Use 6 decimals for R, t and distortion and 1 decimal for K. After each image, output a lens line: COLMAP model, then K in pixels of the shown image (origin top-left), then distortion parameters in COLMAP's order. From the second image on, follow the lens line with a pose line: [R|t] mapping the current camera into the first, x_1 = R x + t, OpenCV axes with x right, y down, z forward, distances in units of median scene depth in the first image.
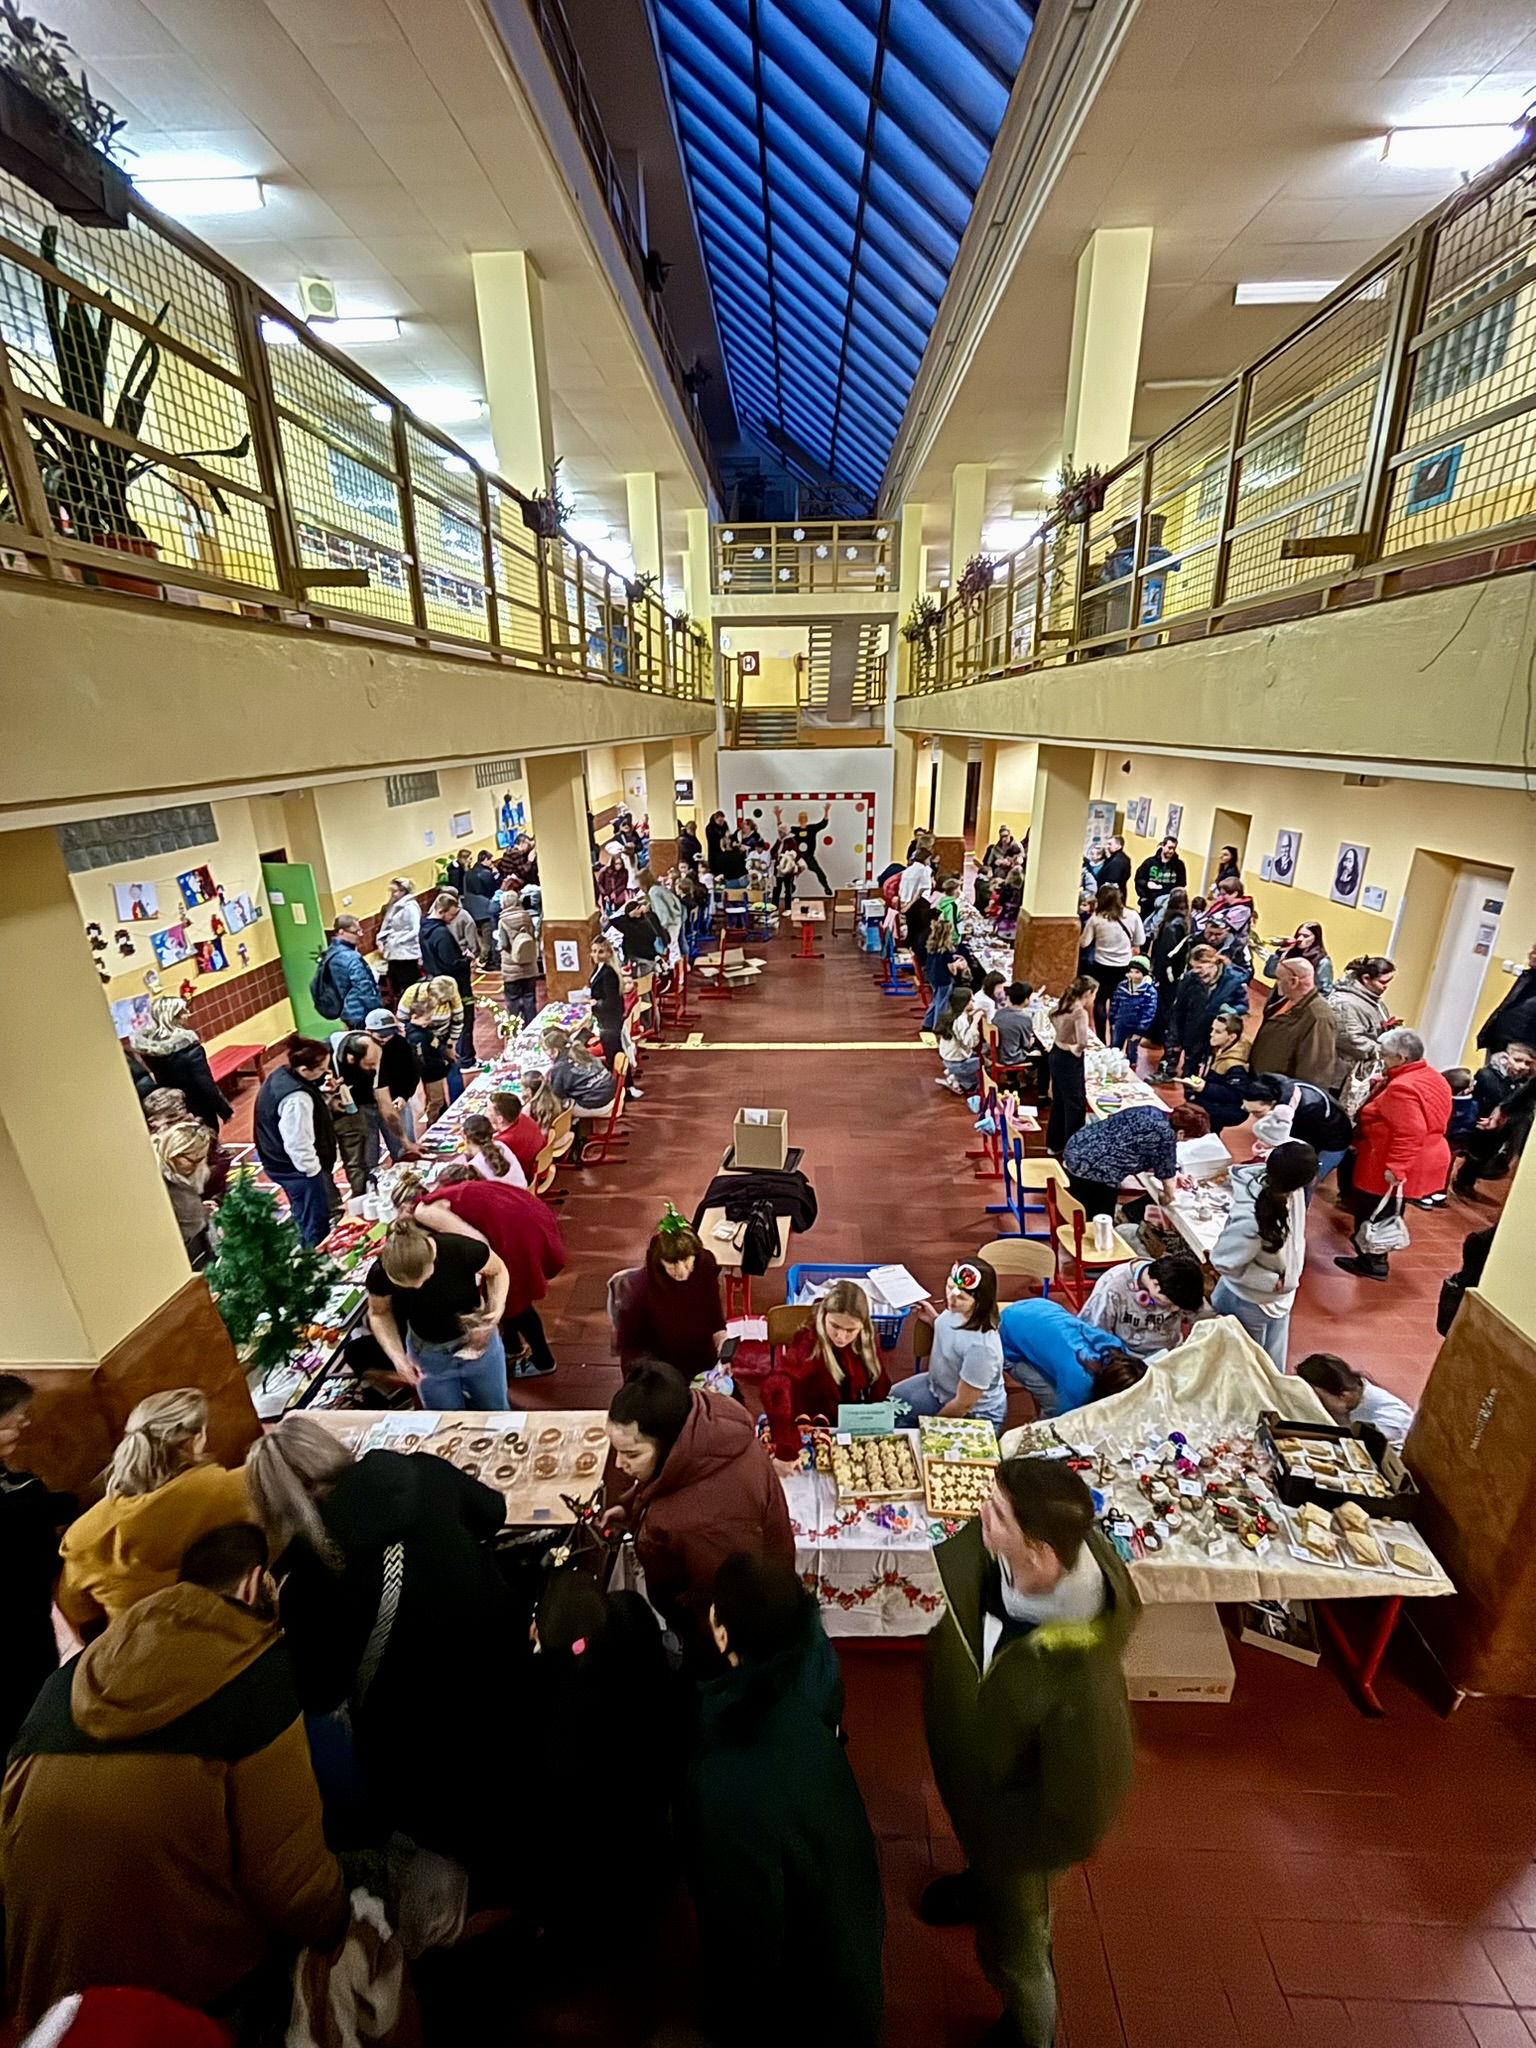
lens RADIAL K [[818.4, 0, 768.0], [0, 818.4, 1024.0], [0, 0, 1]] dist [0.000567, -0.000153]
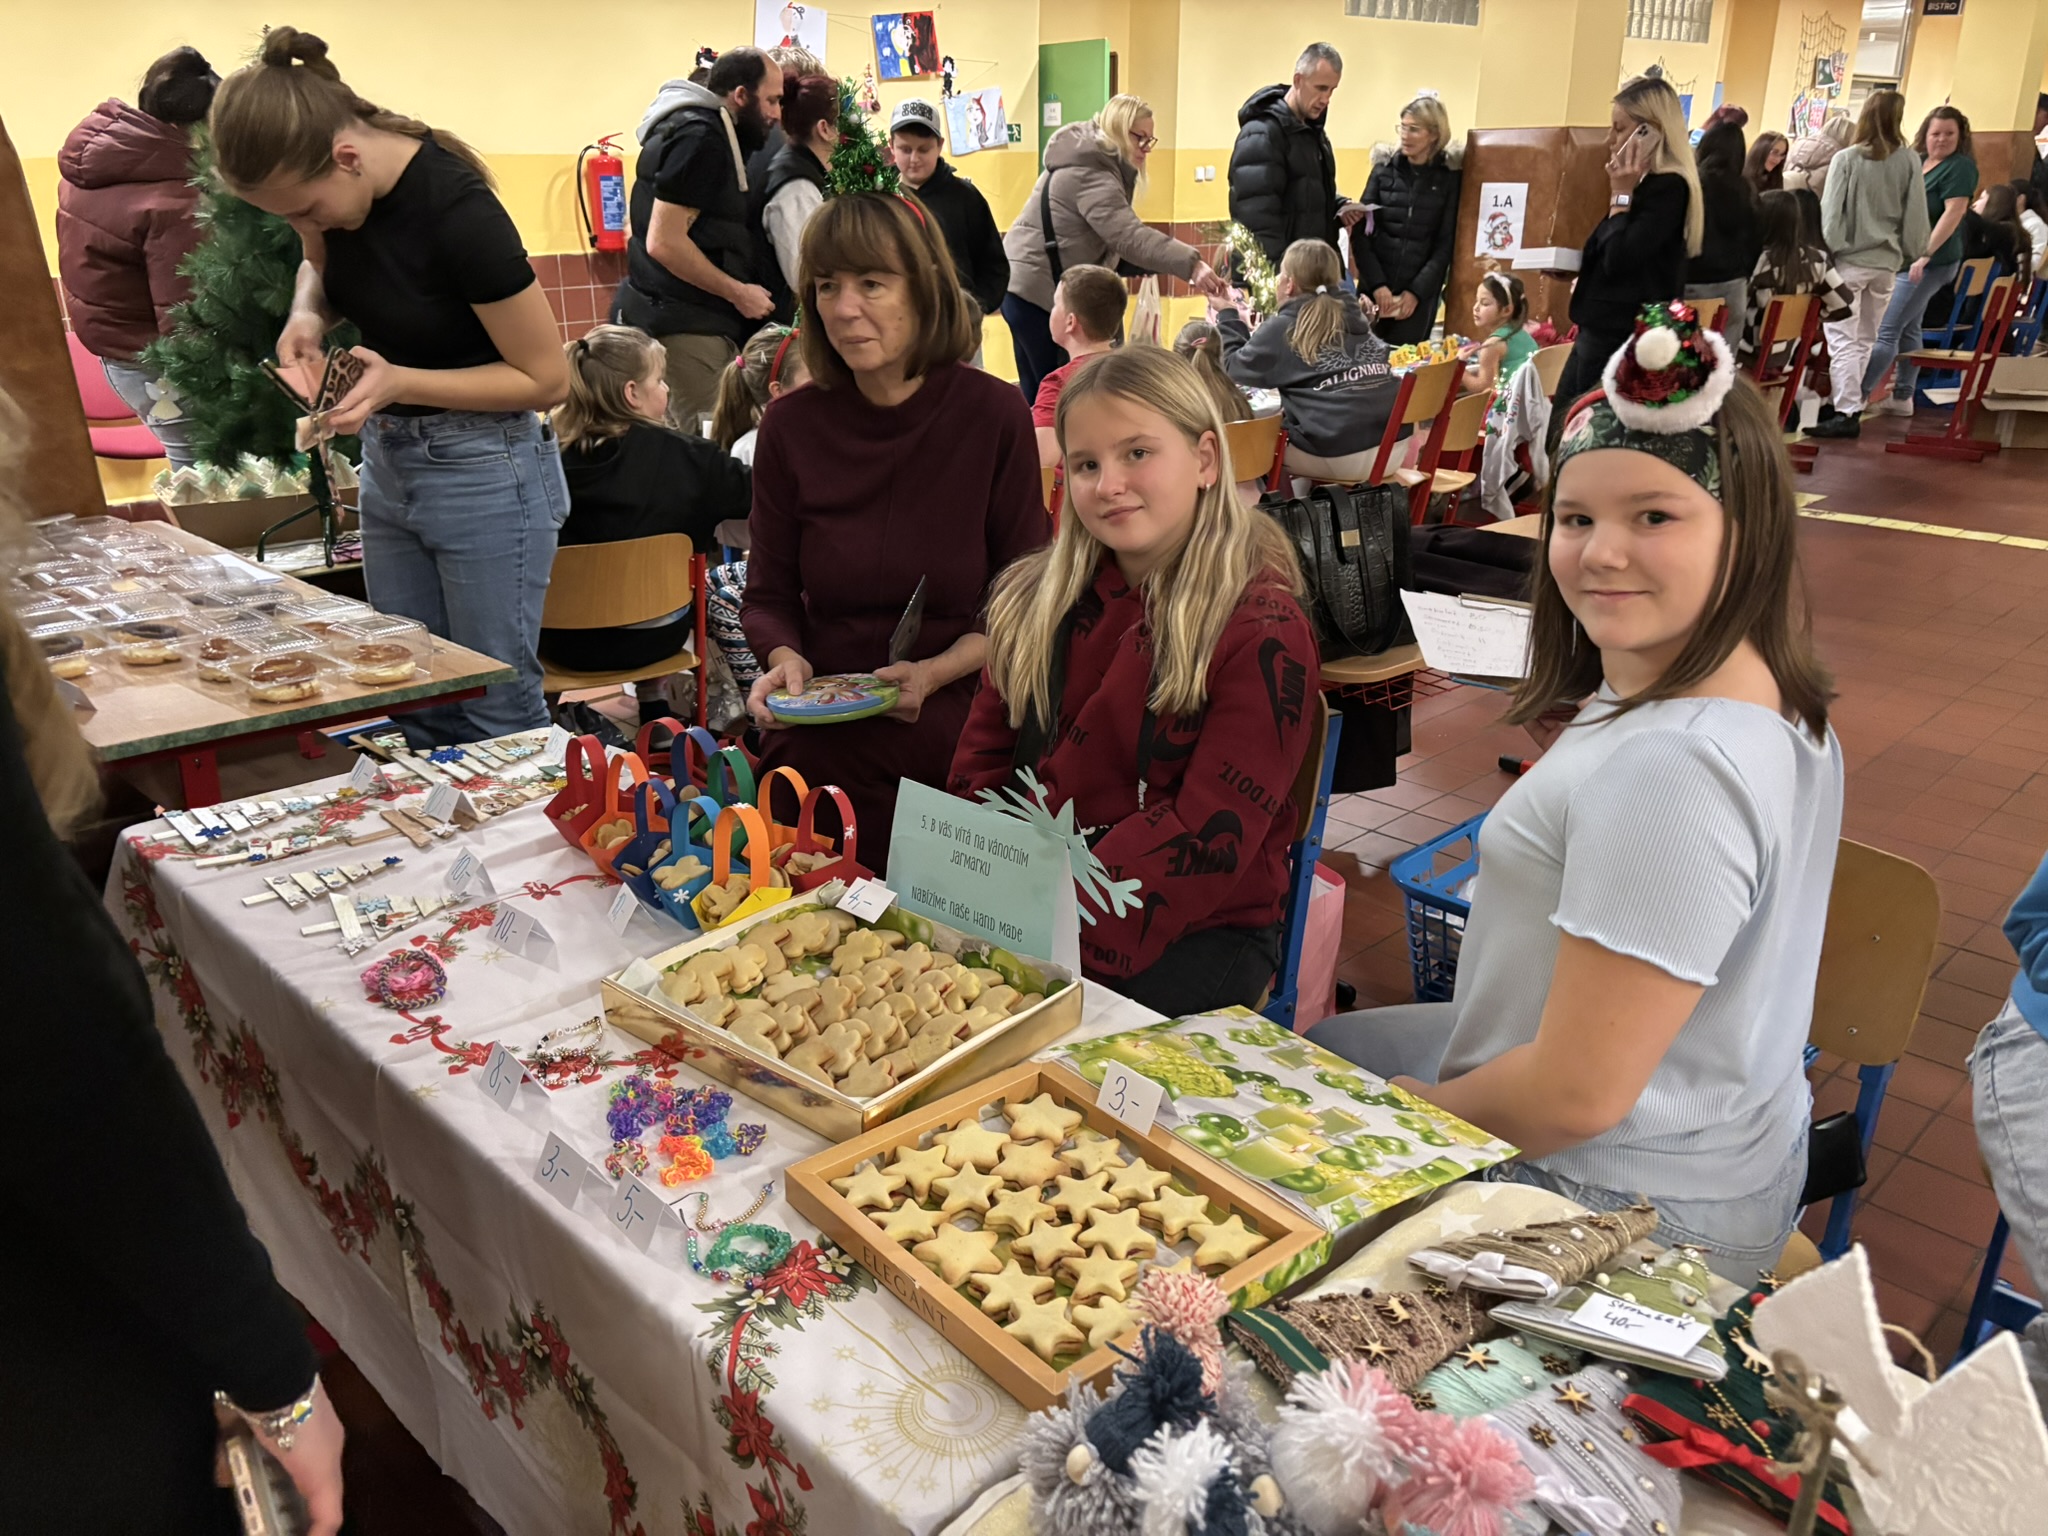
lens RADIAL K [[1549.9, 0, 1024.0], [0, 1549.9, 768.0], [0, 0, 1]] dist [-0.002661, -0.005266]
pose [[0.720955, 0.255208, -0.644277, 0.229113], [-0.239173, 0.964225, 0.114307, 0.225064], [0.650400, 0.071684, 0.756202, 0.379440]]
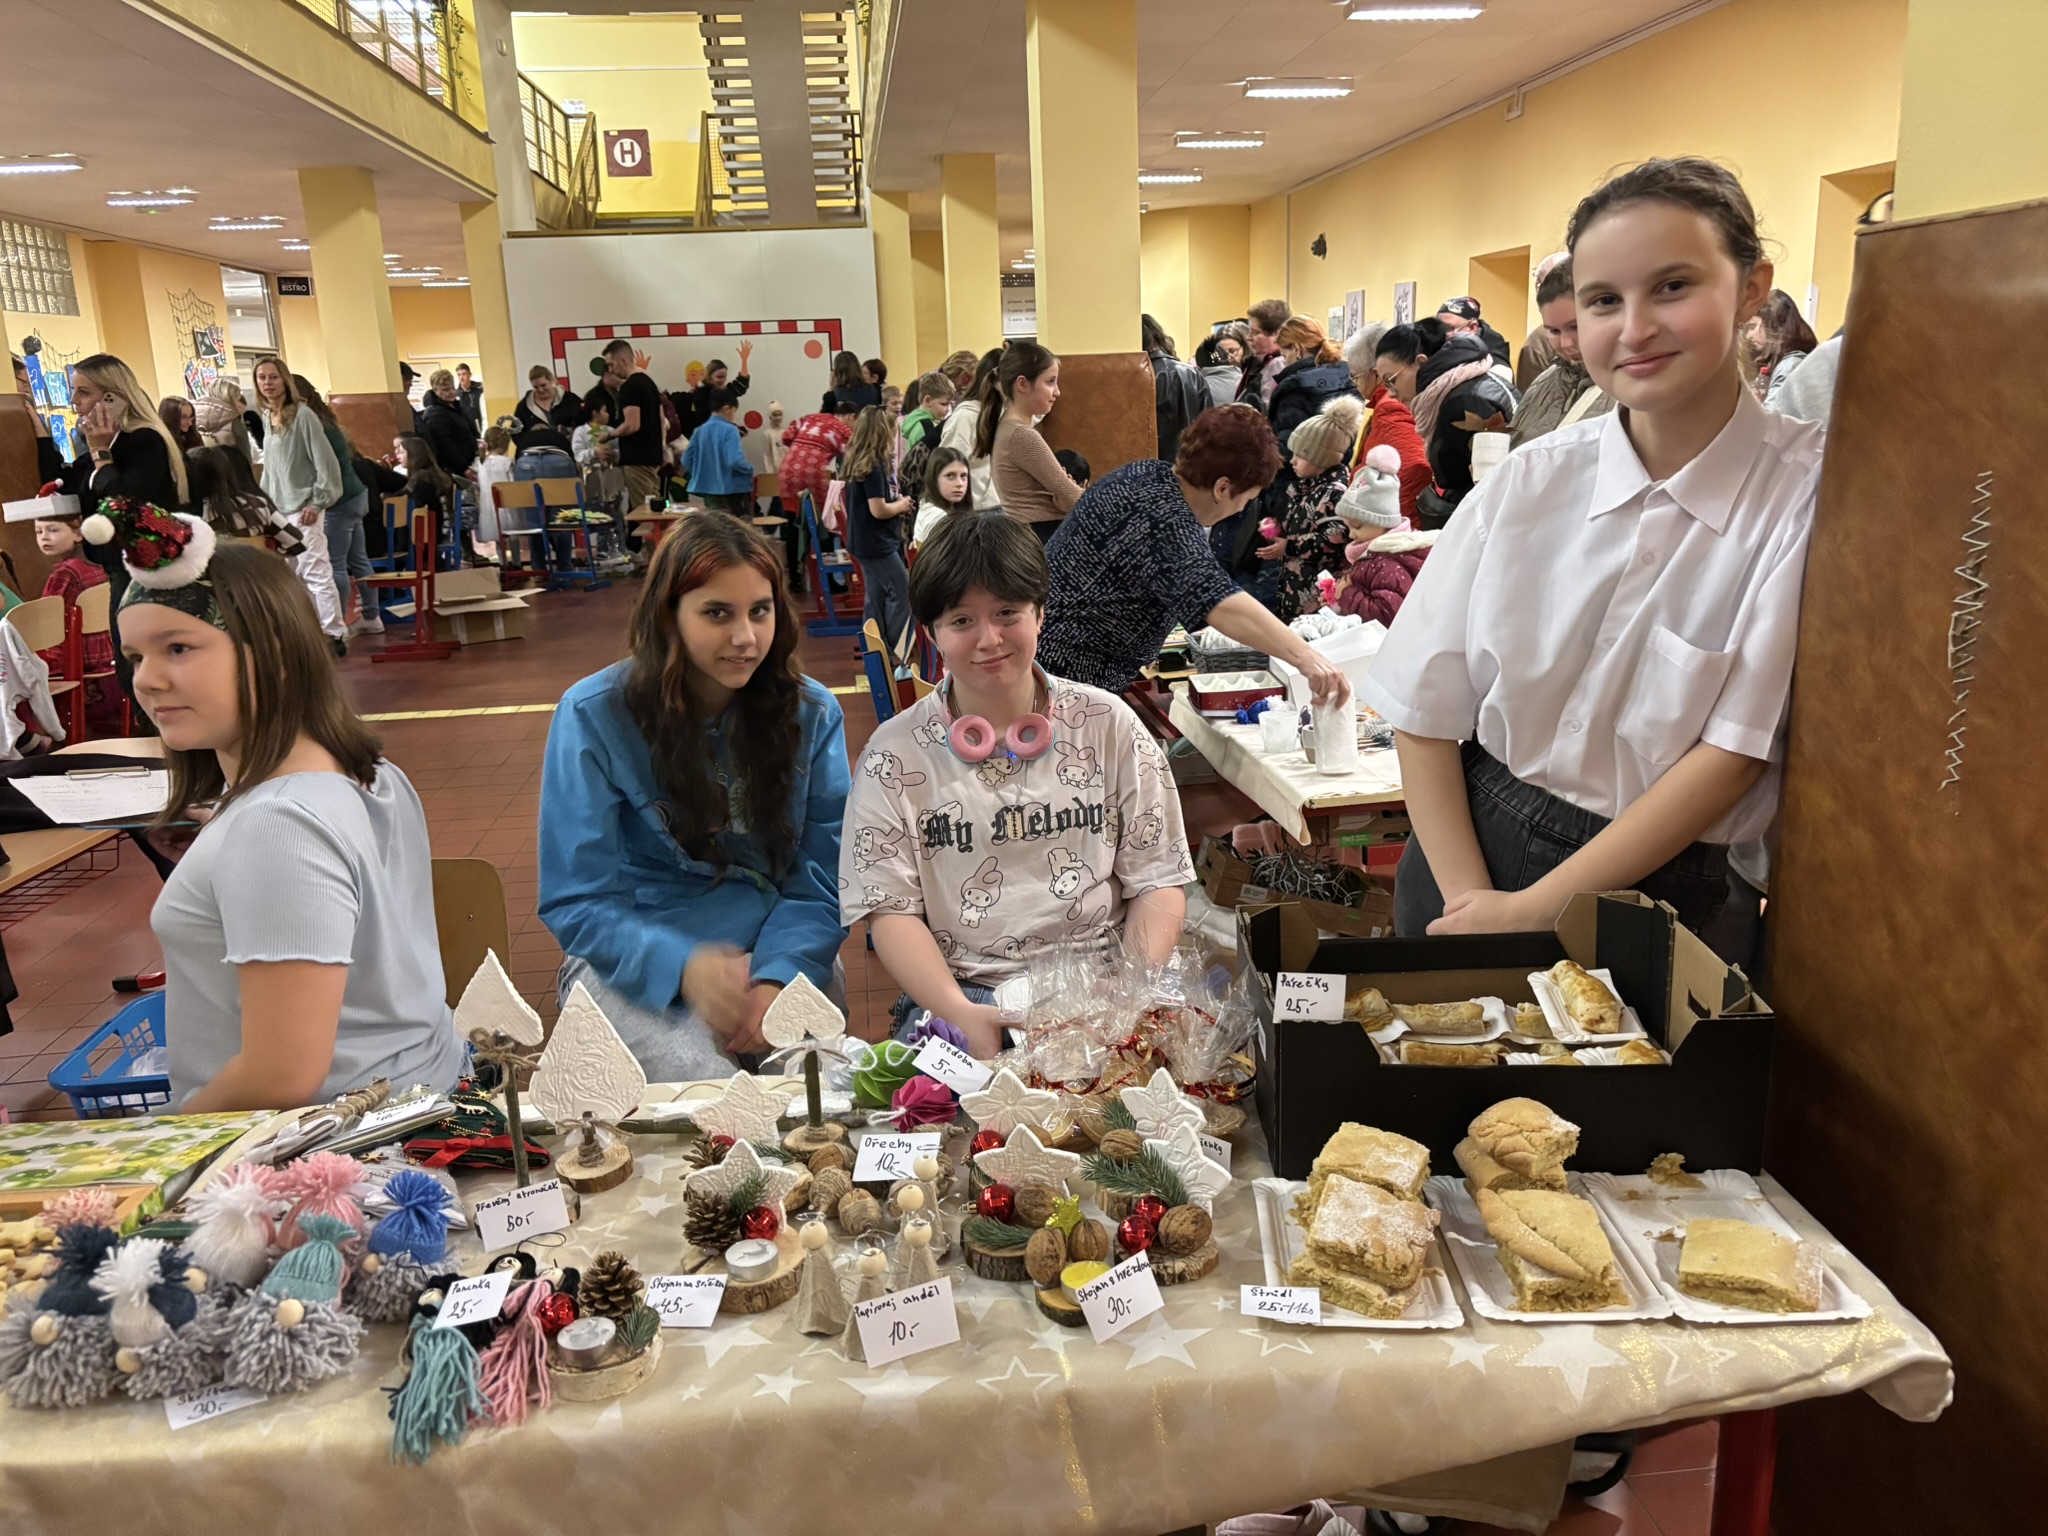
lens RADIAL K [[1545.8, 0, 1016.0], [0, 1545.8, 763.4], [0, 0, 1]] dist [0.024229, 0.001061]
pose [[0.989454, -0.060822, 0.131459, 0.256094], [0.076398, 0.990202, -0.116890, 0.262003], [-0.123061, 0.125701, 0.984406, 0.280600]]
